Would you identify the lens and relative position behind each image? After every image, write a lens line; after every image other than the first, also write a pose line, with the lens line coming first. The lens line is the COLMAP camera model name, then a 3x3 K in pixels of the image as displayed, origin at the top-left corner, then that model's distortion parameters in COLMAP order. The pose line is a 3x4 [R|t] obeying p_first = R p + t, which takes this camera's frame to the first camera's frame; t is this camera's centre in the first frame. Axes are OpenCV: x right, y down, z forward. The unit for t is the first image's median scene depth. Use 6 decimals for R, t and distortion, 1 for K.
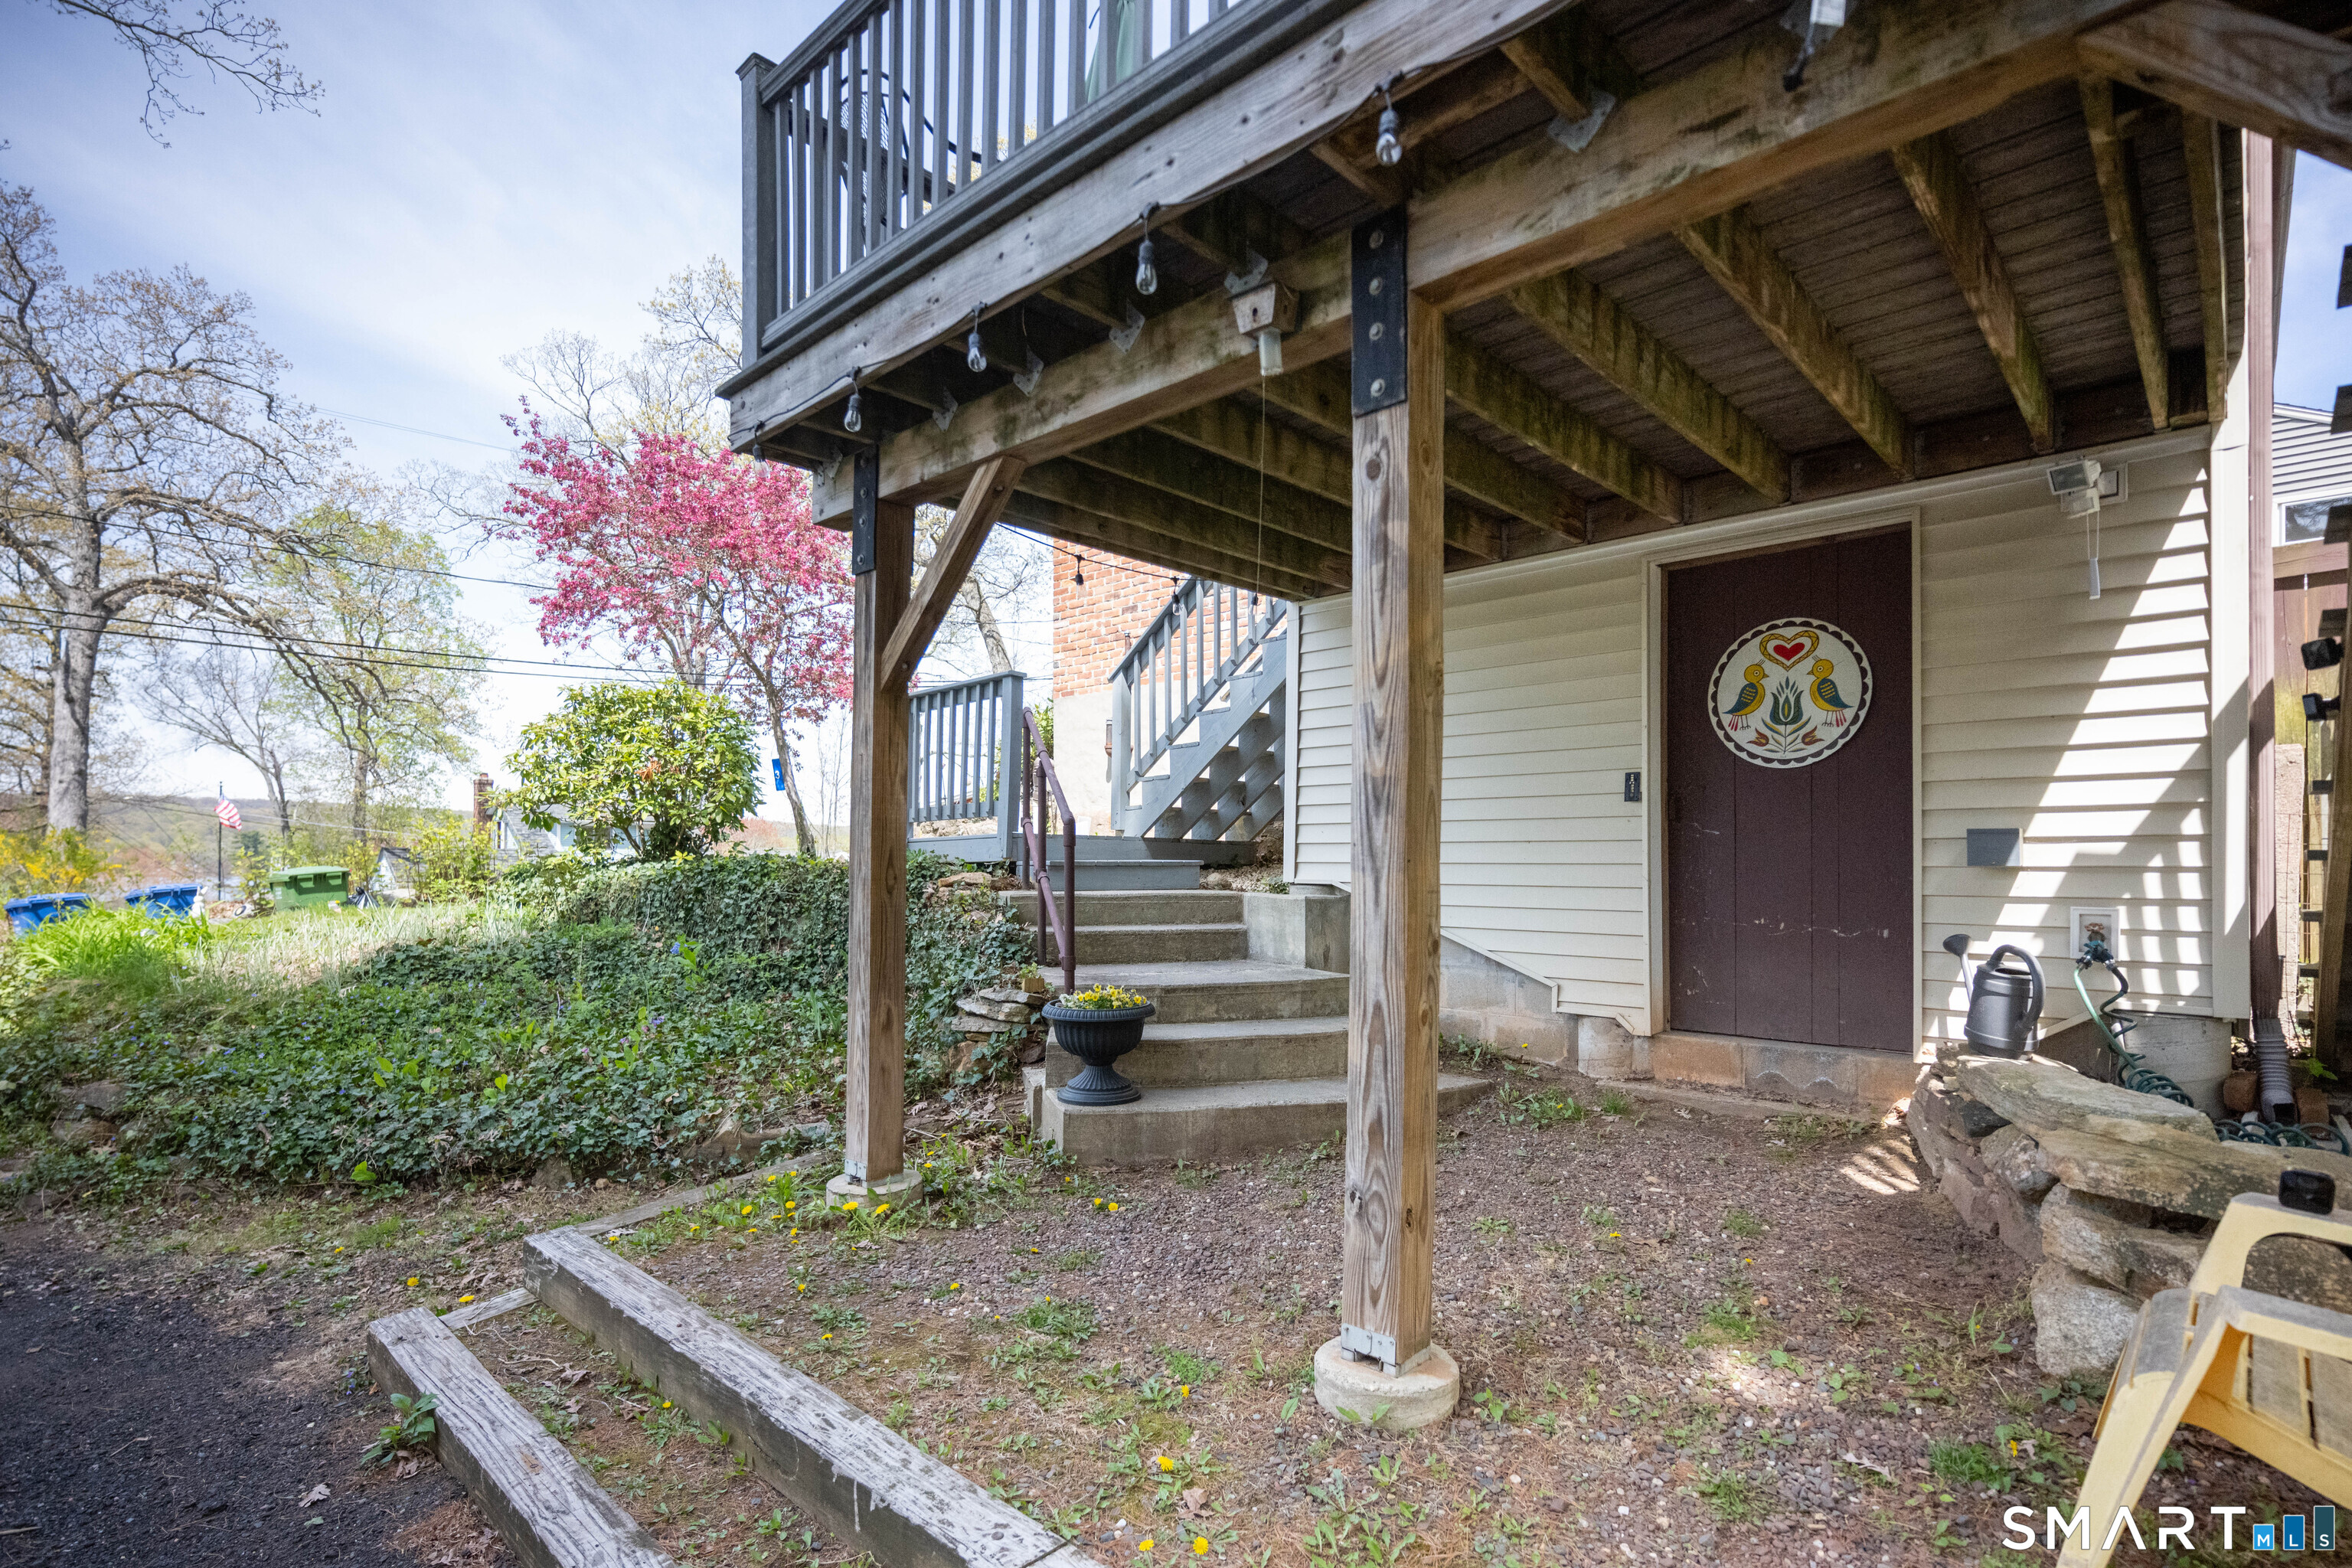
lens RADIAL K [[1123.2, 0, 1194.4], [0, 1123.2, 834.0], [0, 0, 1]] dist [0.004513, 0.000347]
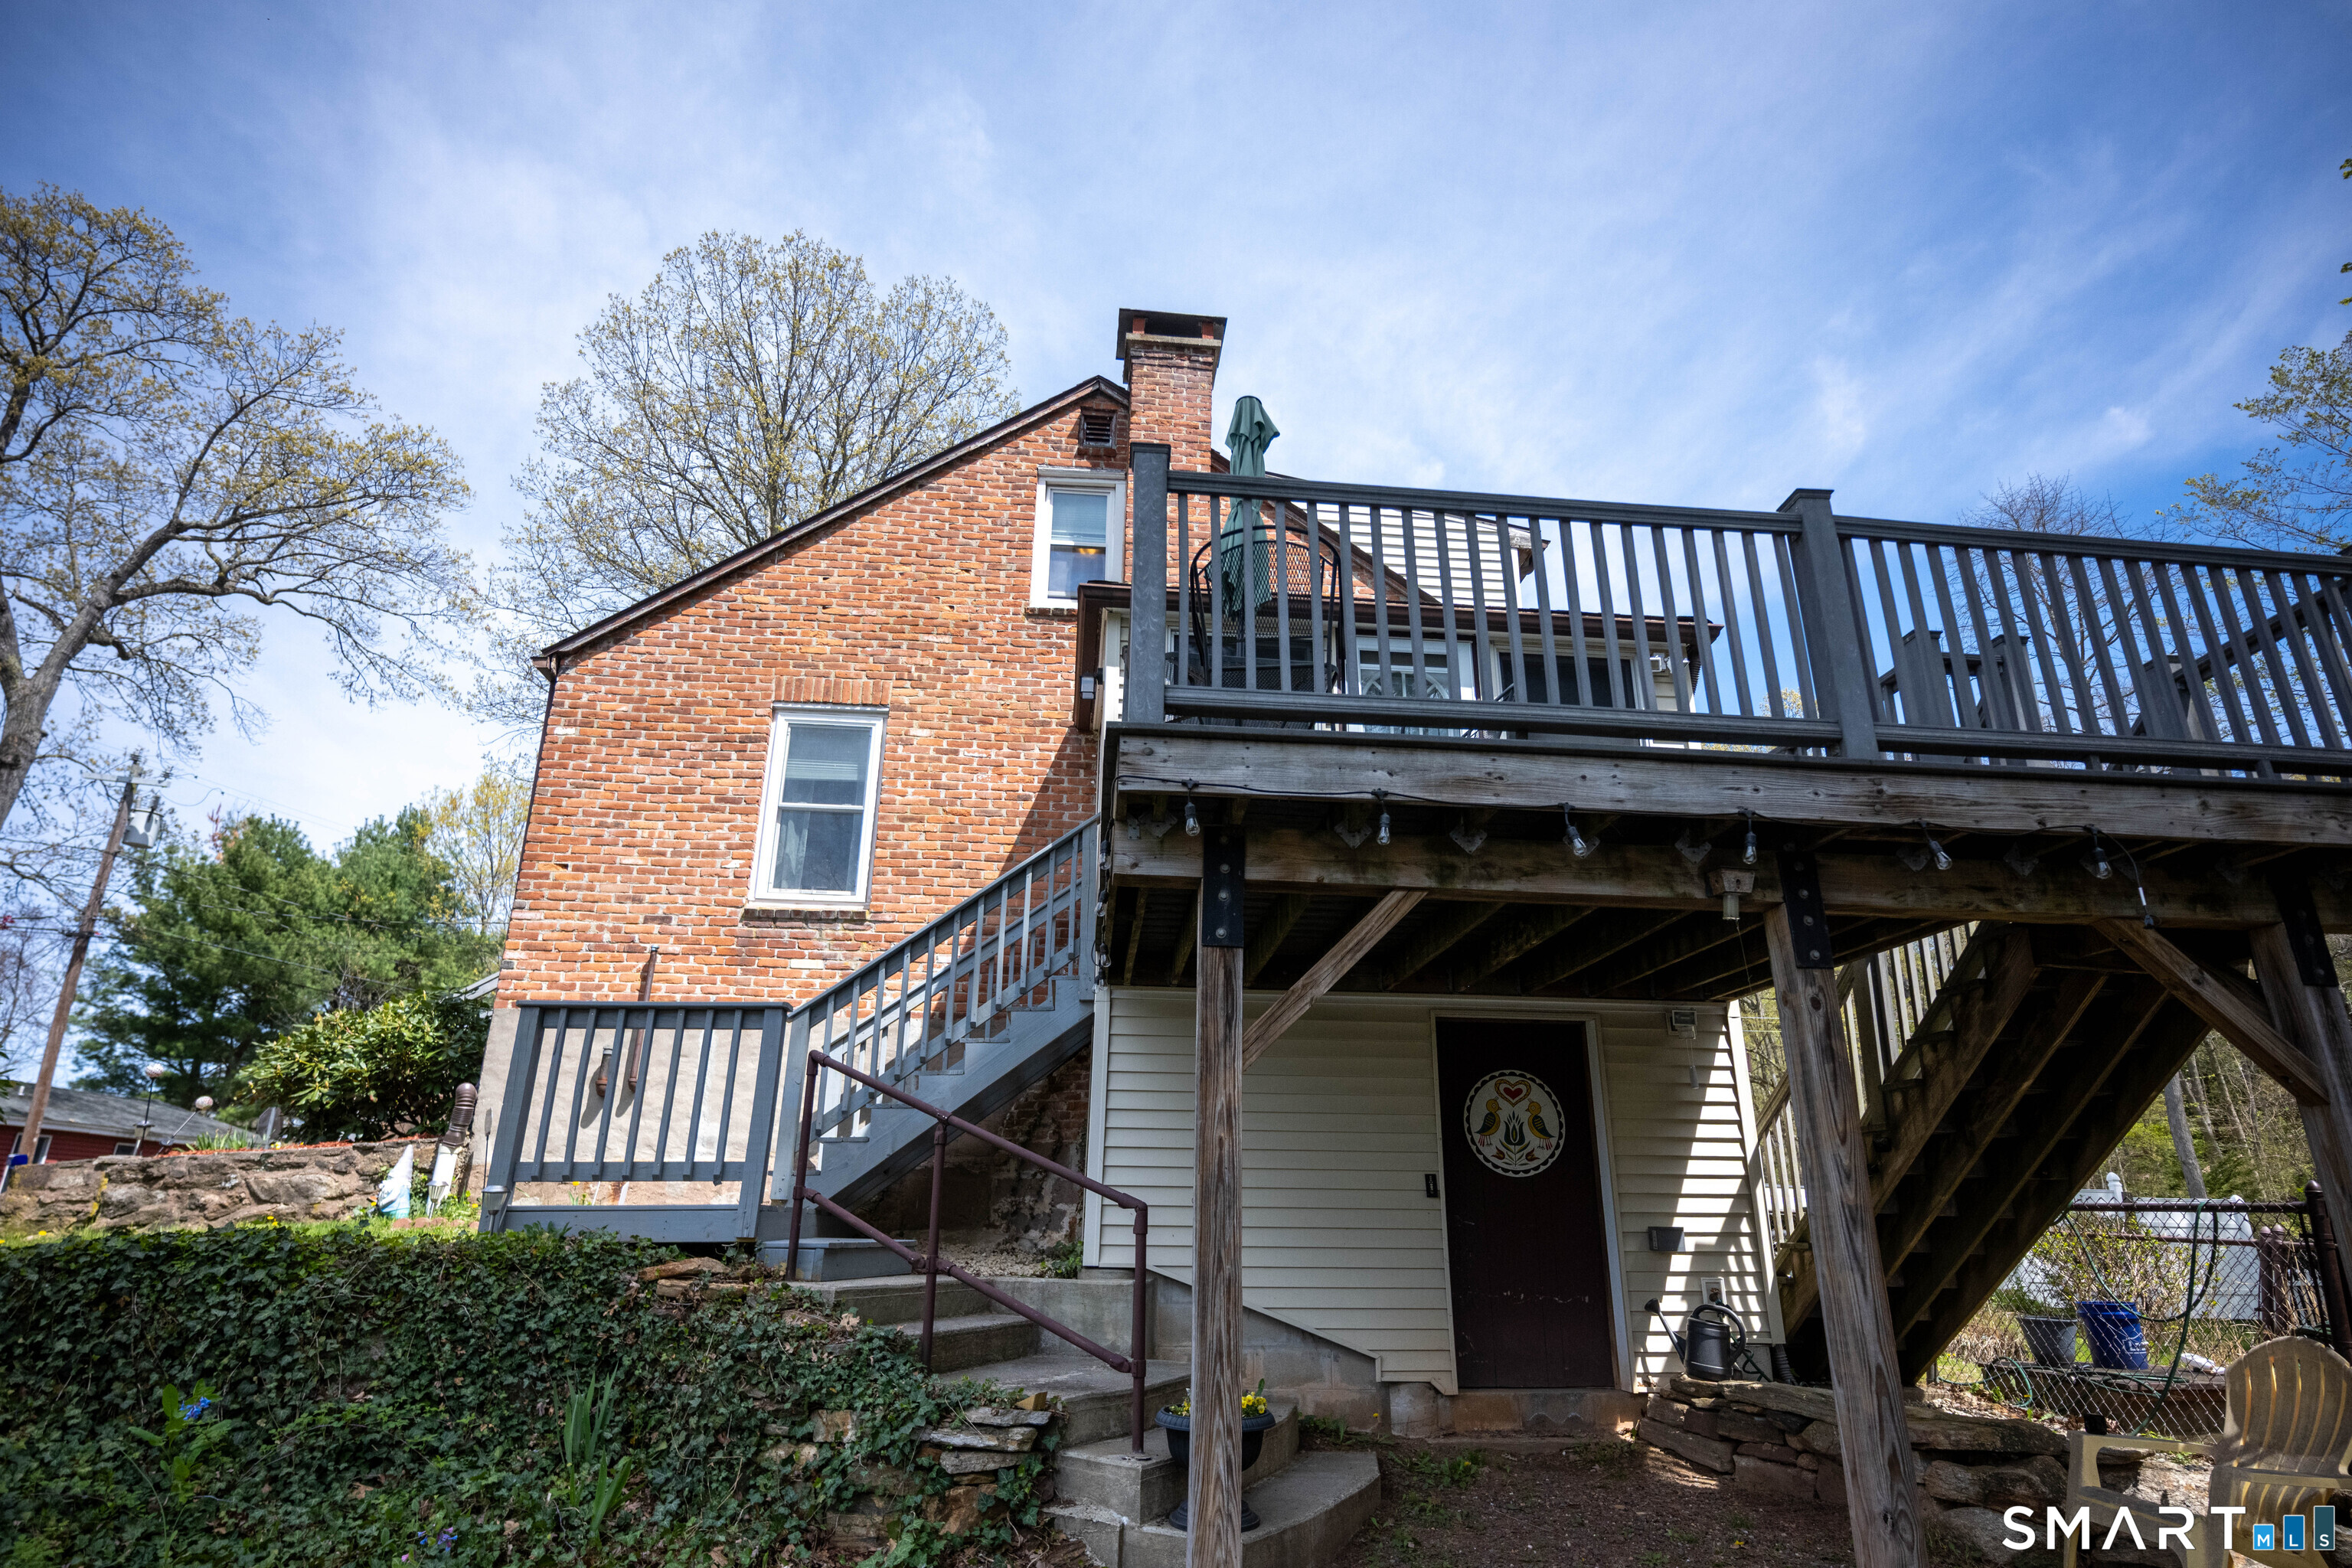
lens RADIAL K [[1150.1, 0, 1167.8], [0, 1150.1, 839.2], [0, 0, 1]] dist [-0.010367, 0.005706]
pose [[0.675770, 0.240747, 0.696689, -0.453379], [-0.027787, 0.952808, -0.302298, -0.007482], [-0.736589, 0.184926, 0.650569, 0.157198]]
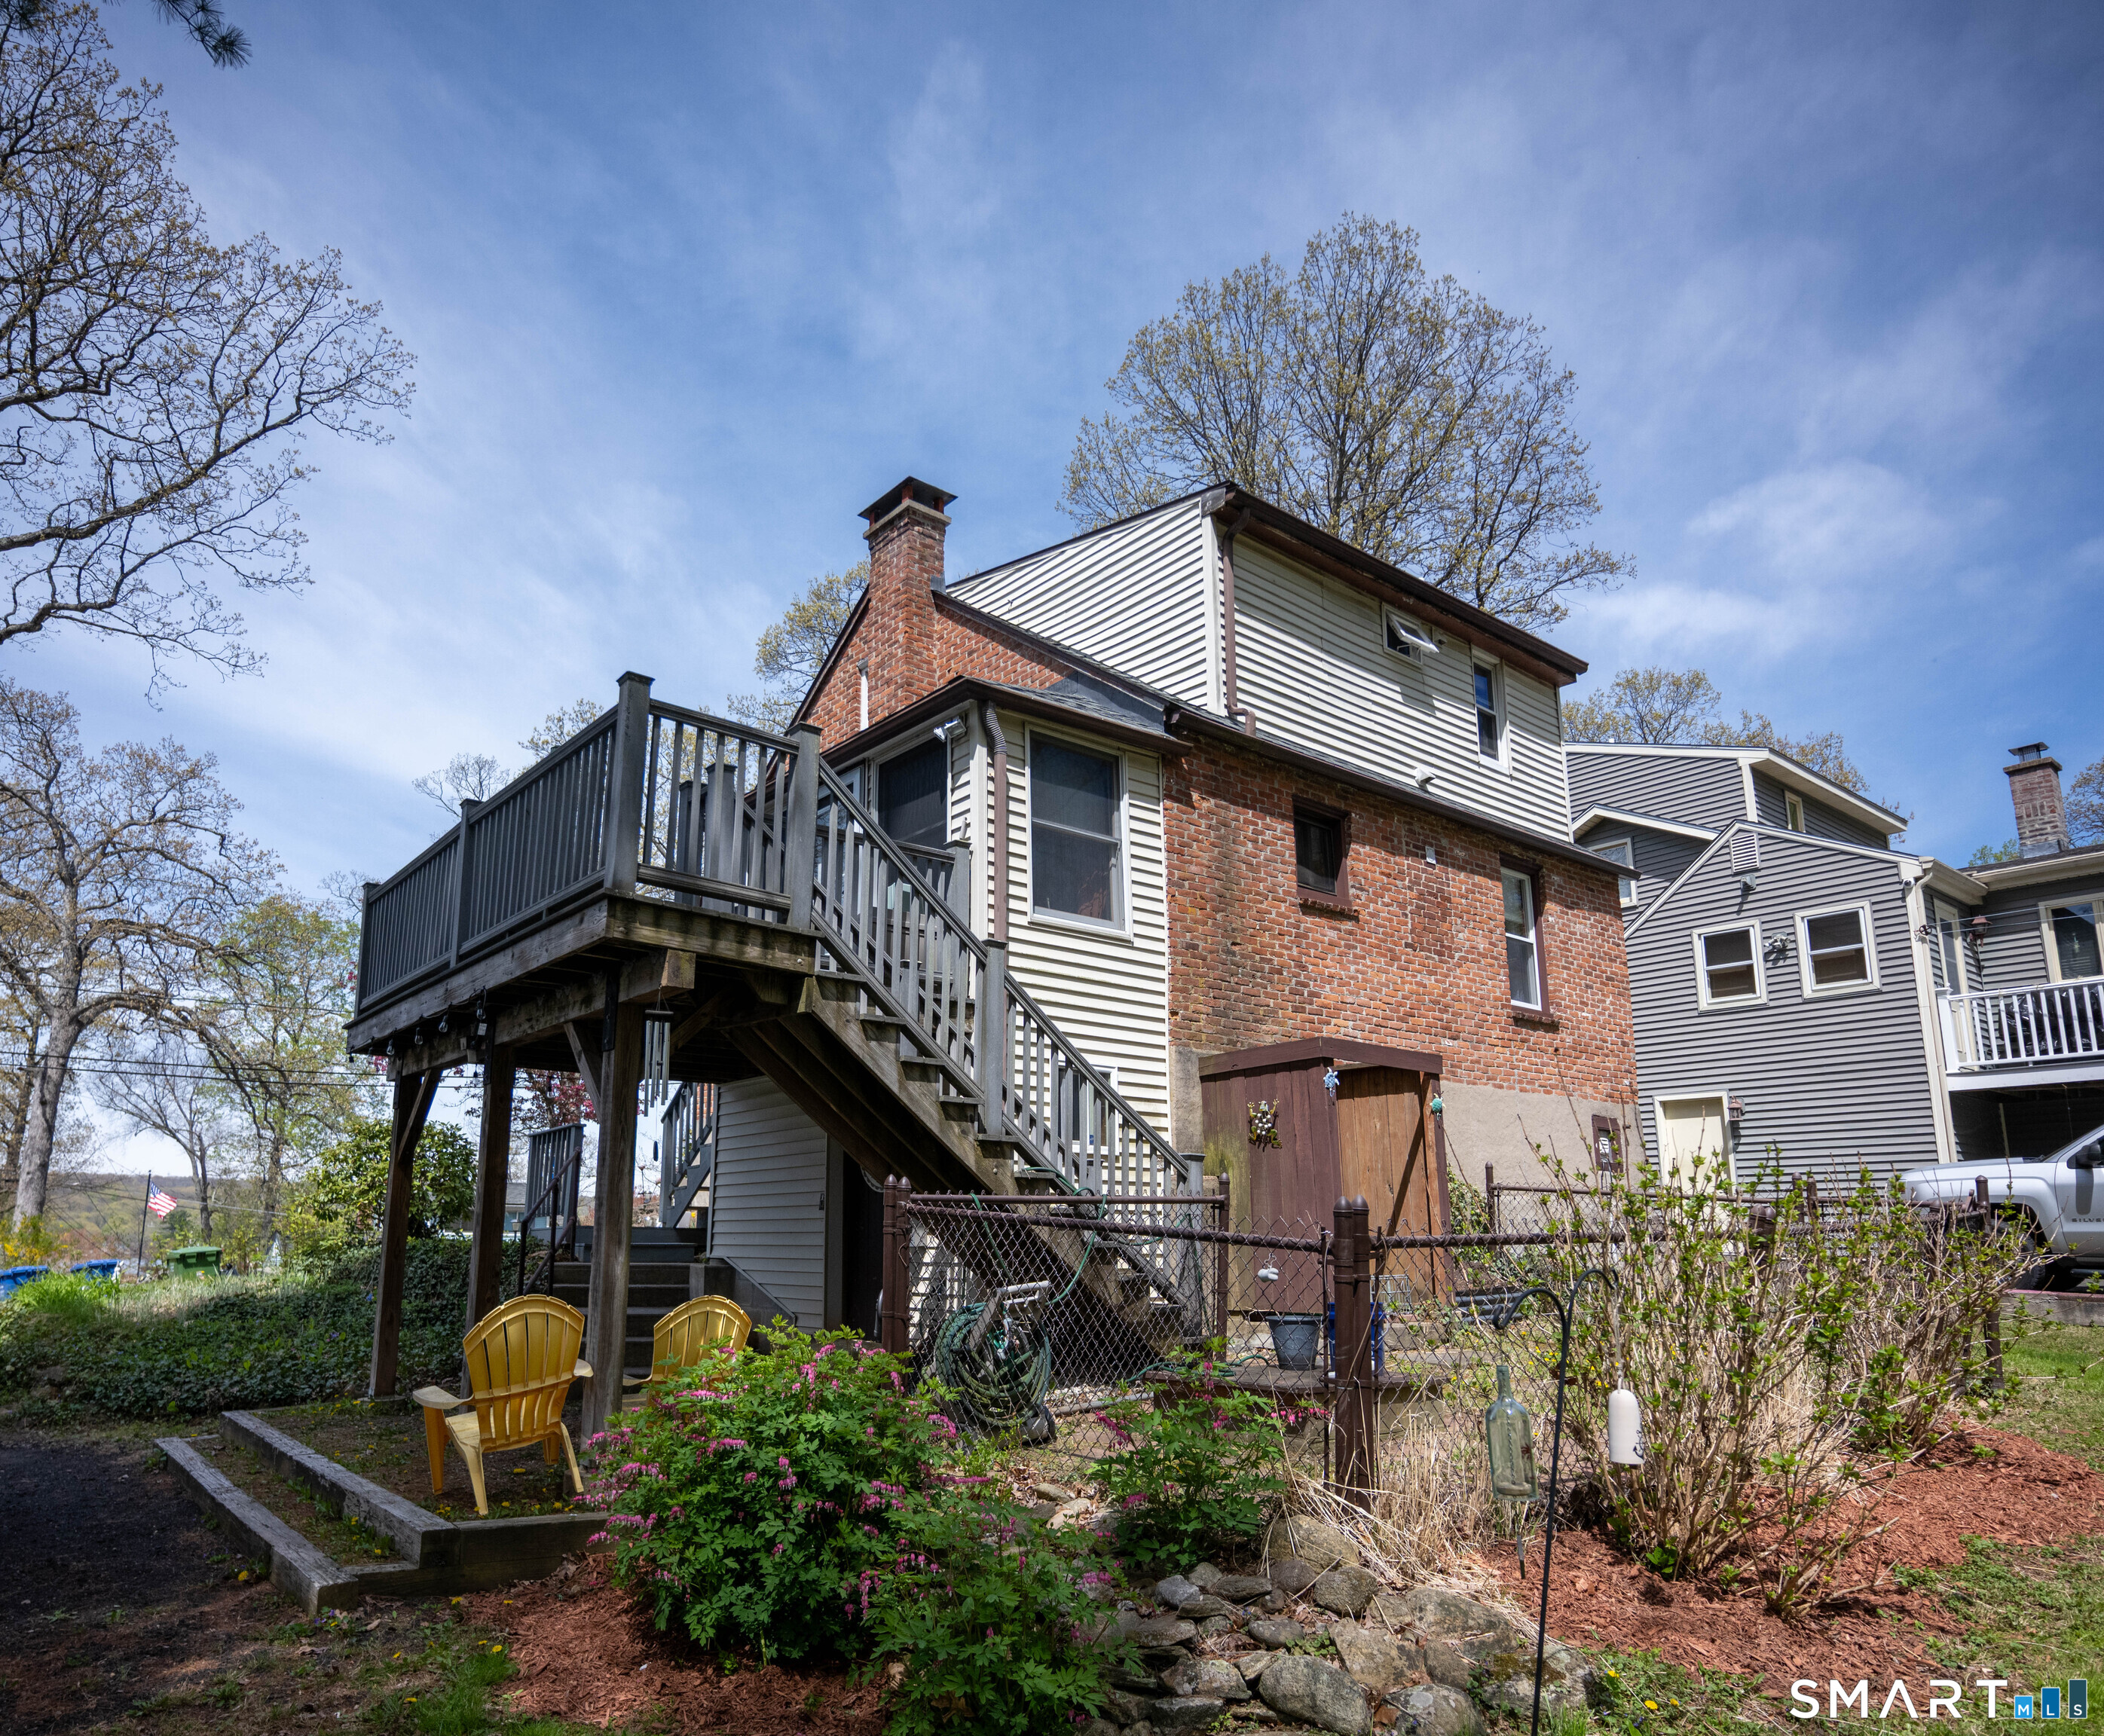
lens RADIAL K [[1279.9, 0, 935.7], [0, 1279.9, 983.2], [0, 0, 1]] dist [0.004599, 0.002922]
pose [[0.985532, -0.031941, -0.166450, 0.505923], [0.002196, 0.984405, -0.175901, -0.013678], [0.169473, 0.172991, 0.970234, -0.558407]]
